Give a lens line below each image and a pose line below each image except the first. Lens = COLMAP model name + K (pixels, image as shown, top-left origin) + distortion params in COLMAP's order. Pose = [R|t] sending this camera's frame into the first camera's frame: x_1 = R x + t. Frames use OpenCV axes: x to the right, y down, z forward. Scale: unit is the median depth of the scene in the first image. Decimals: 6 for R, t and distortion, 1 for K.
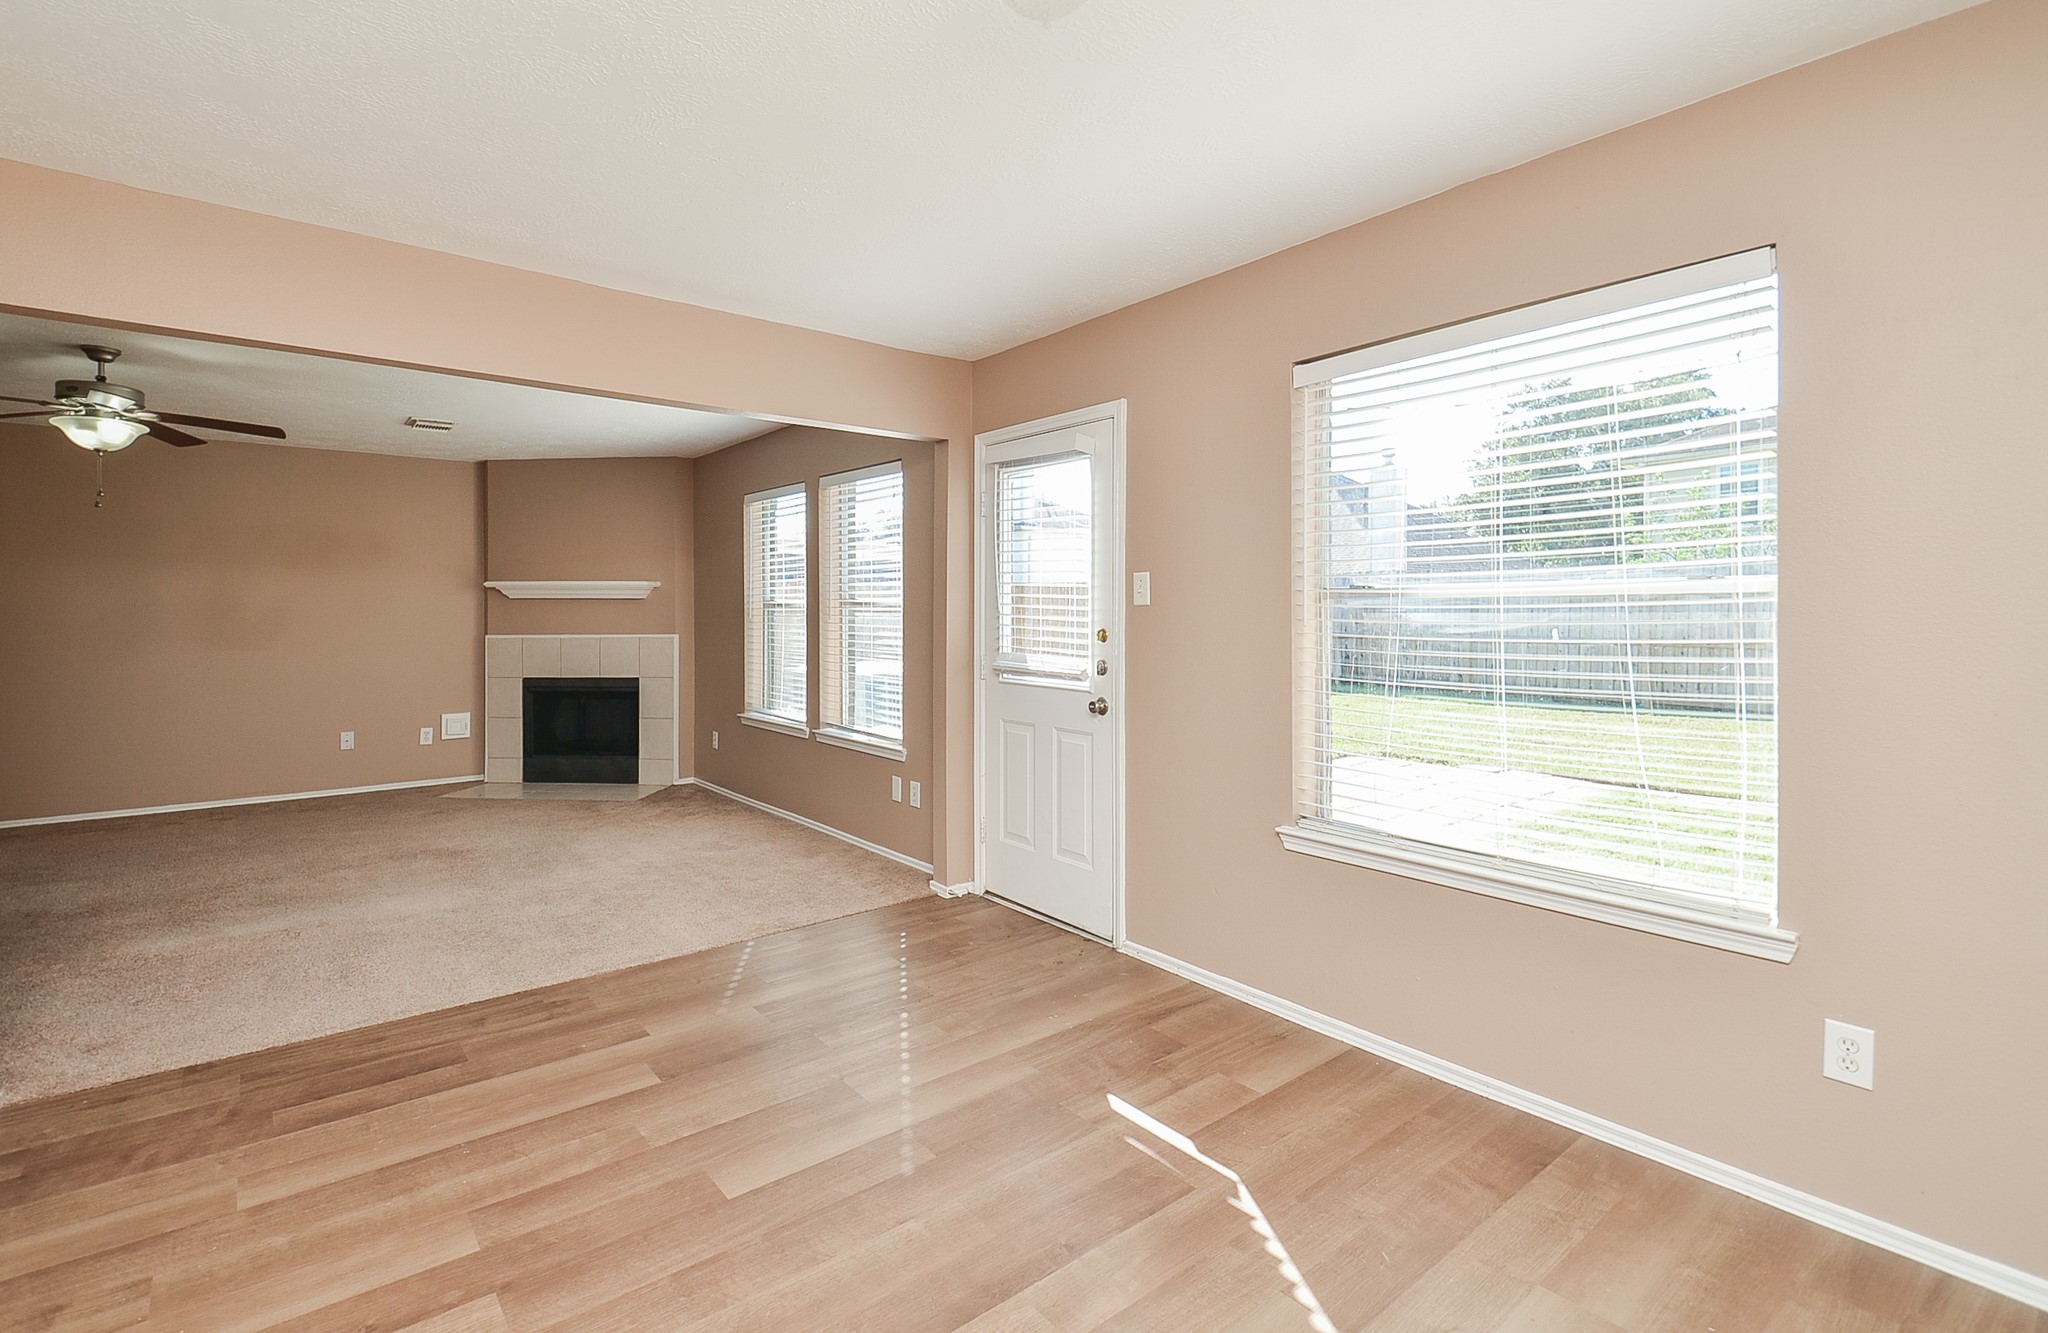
lens RADIAL K [[927.8, 0, 978.2], [0, 927.8, 605.7], [0, 0, 1]] dist [0.011040, -0.004132]
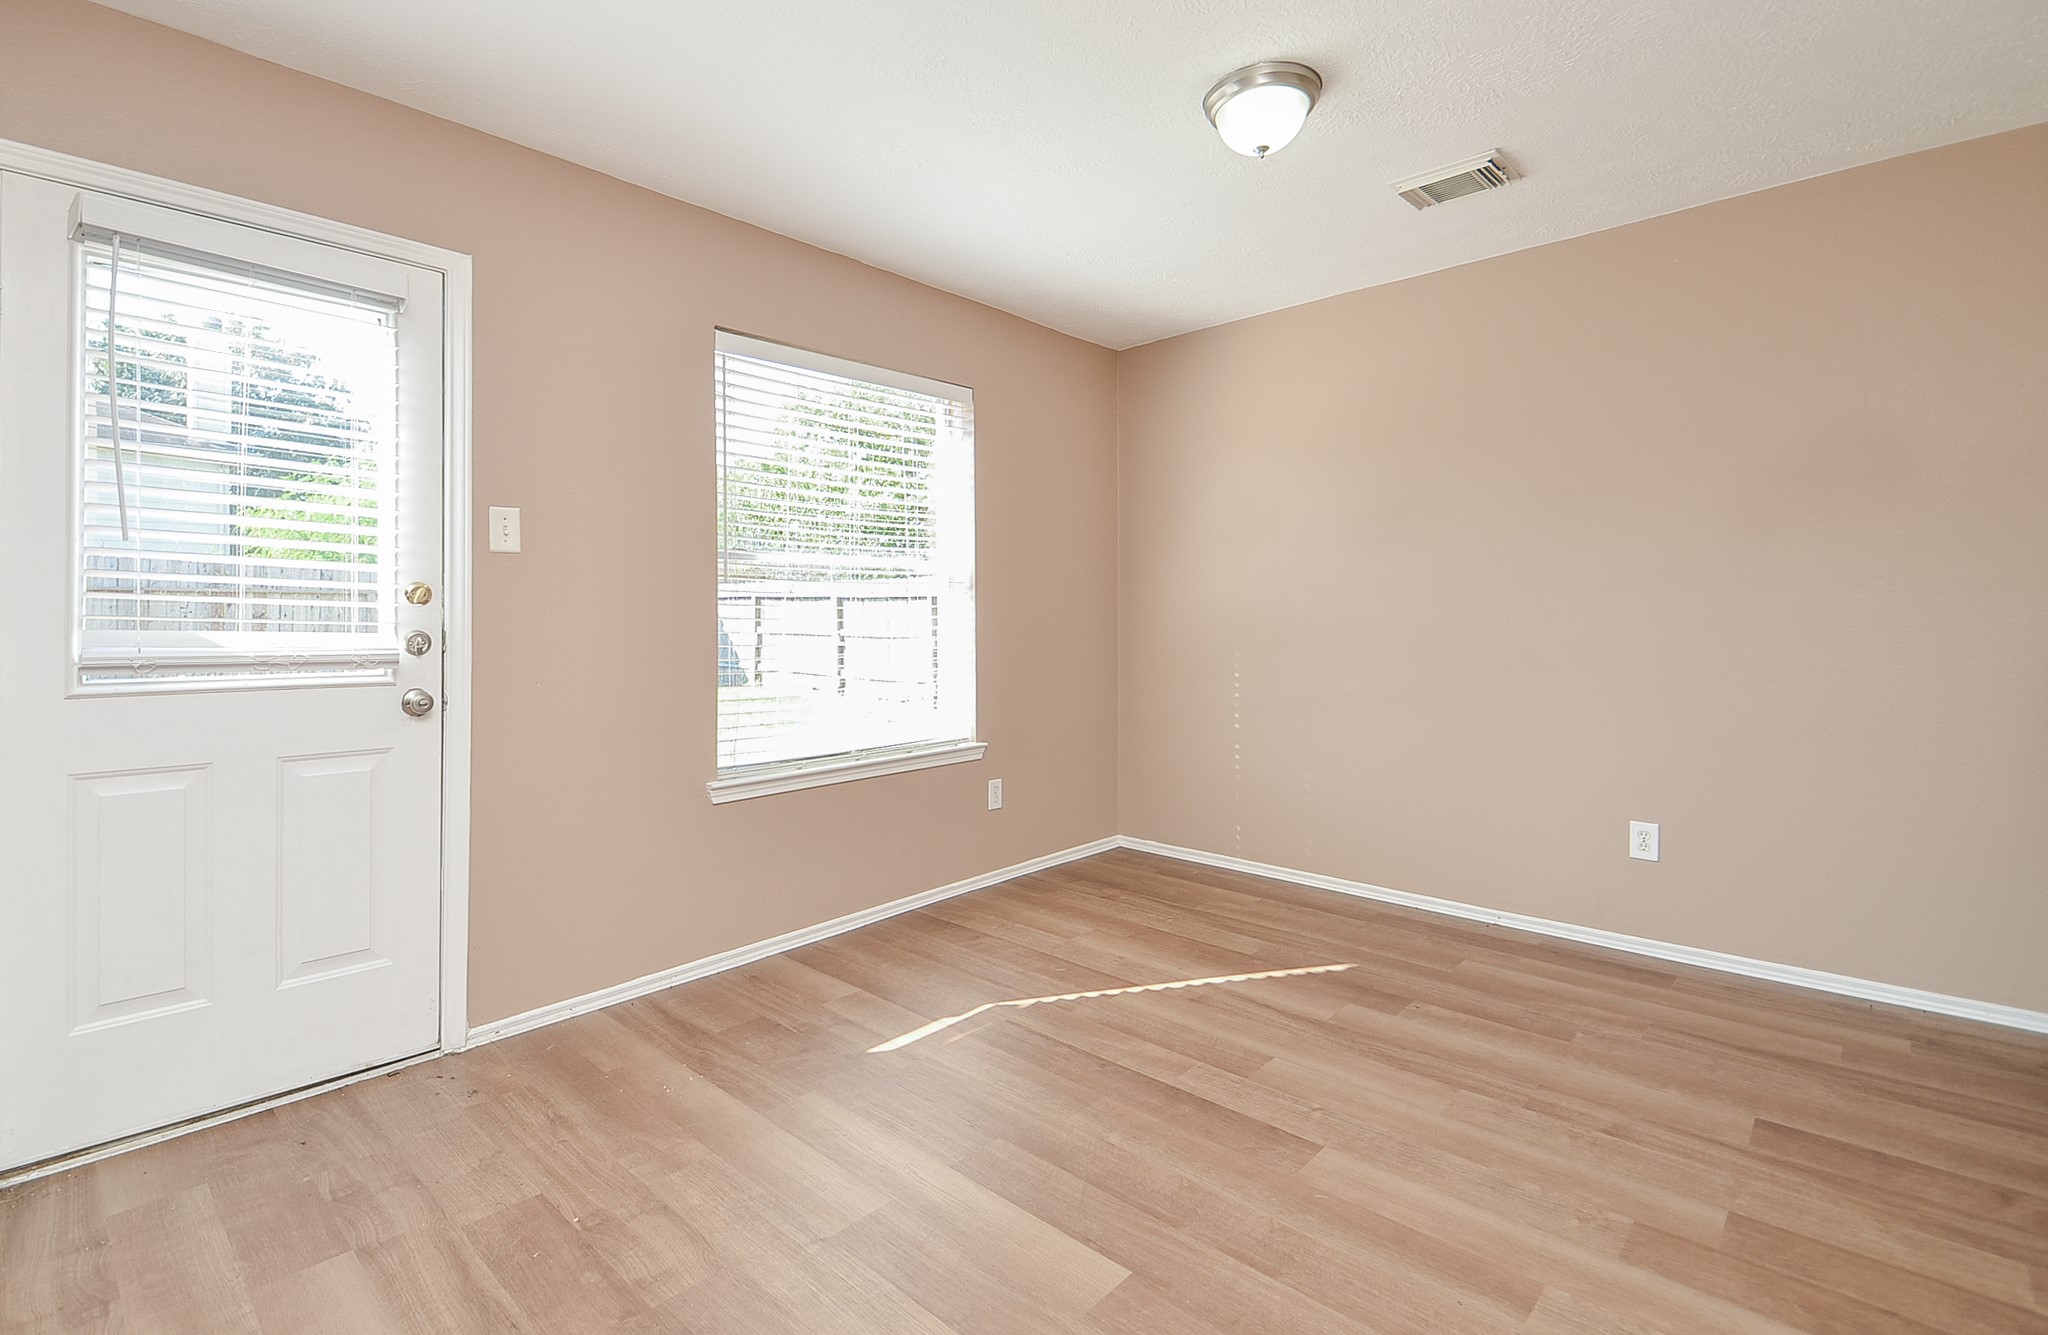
lens RADIAL K [[927.8, 0, 998.6], [0, 927.8, 623.2], [0, 0, 1]] dist [0.011040, -0.004132]
pose [[-0.143117, -0.008111, 0.989673, -0.717705], [0.000563, 0.999966, 0.008277, 0.059673], [-0.989706, 0.001741, -0.143107, 0.858688]]
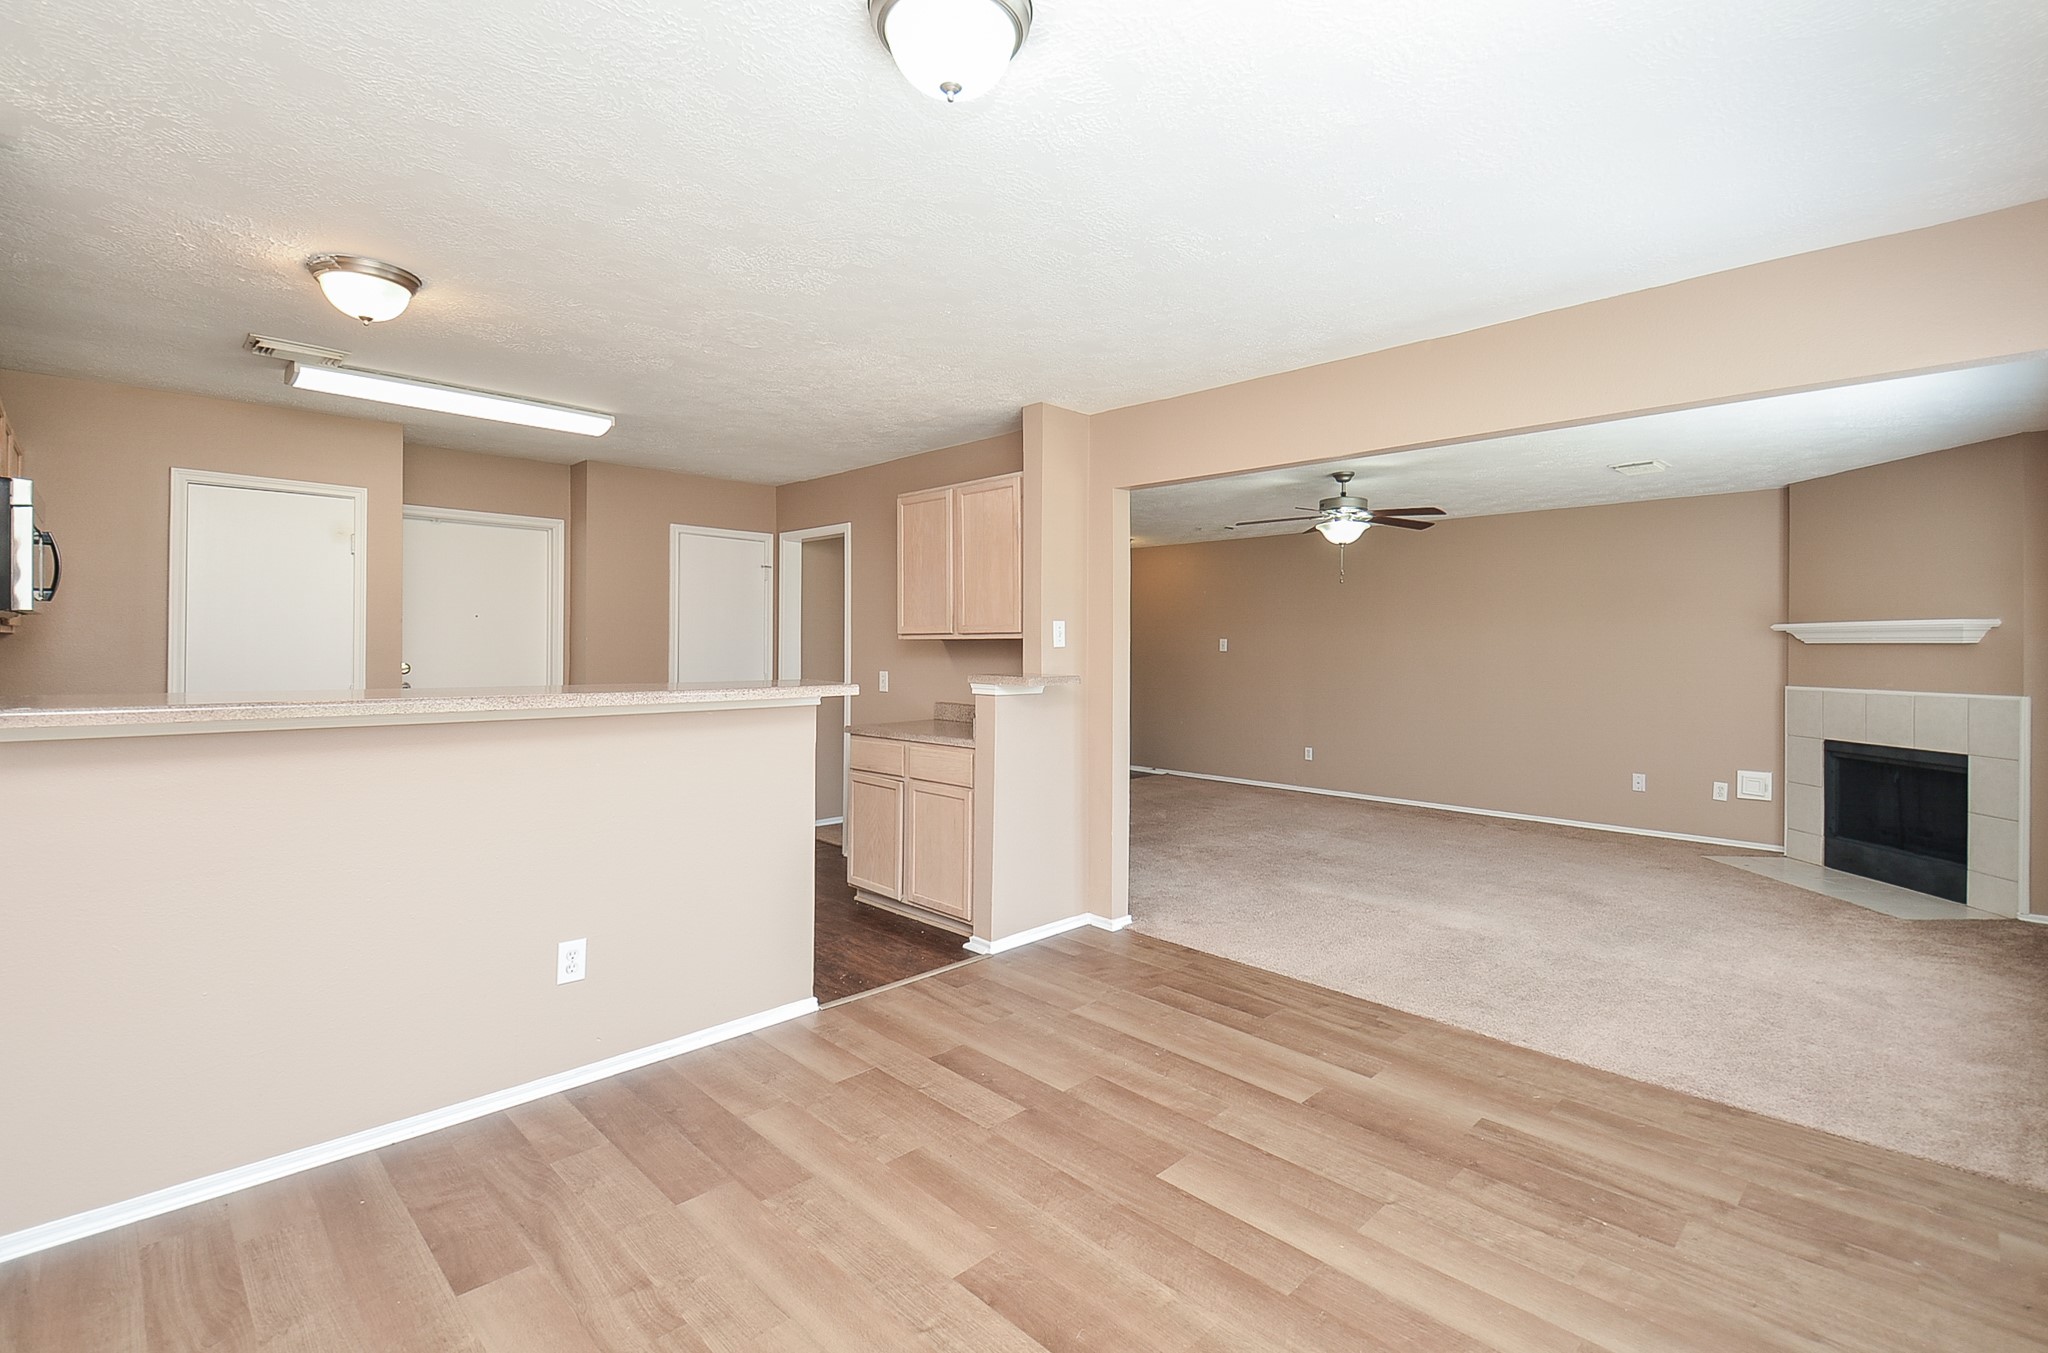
lens RADIAL K [[928.3, 0, 1049.9], [0, 928.3, 646.6], [0, 0, 1]] dist [0.001162, -0.004454]
pose [[0.130787, 0.000821, -0.991410, 0.592150], [-0.003585, 0.999994, 0.000356, -0.008423], [0.991404, 0.003508, 0.130789, 0.506002]]
